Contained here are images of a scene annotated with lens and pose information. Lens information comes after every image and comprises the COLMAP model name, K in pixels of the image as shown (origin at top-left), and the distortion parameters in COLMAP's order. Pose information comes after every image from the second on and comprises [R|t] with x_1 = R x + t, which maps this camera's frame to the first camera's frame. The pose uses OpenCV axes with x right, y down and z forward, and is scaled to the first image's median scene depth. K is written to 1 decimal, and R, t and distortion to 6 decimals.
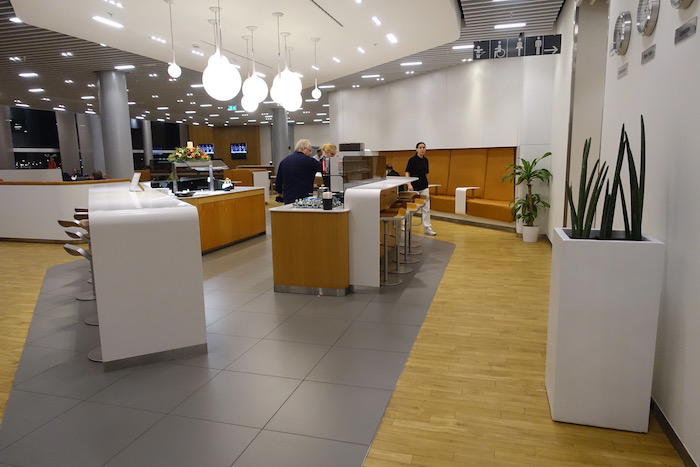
lens RADIAL K [[484.4, 0, 349.6], [0, 484.4, 236.0], [0, 0, 1]] dist [0.011971, 0.000783]
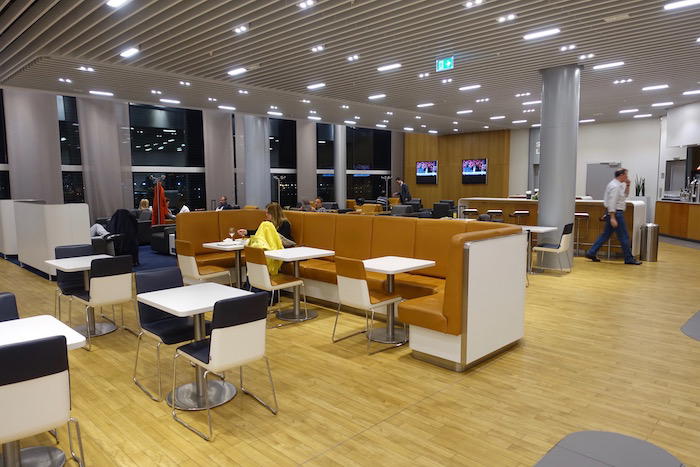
lens RADIAL K [[484.4, 0, 351.1], [0, 484.4, 233.6], [0, 0, 1]] dist [0.011971, 0.000783]
pose [[0.879546, 0.063499, -0.471558, -0.072298], [-0.085856, 0.995968, -0.026024, -0.070629], [0.468004, 0.063376, 0.881451, 0.409492]]
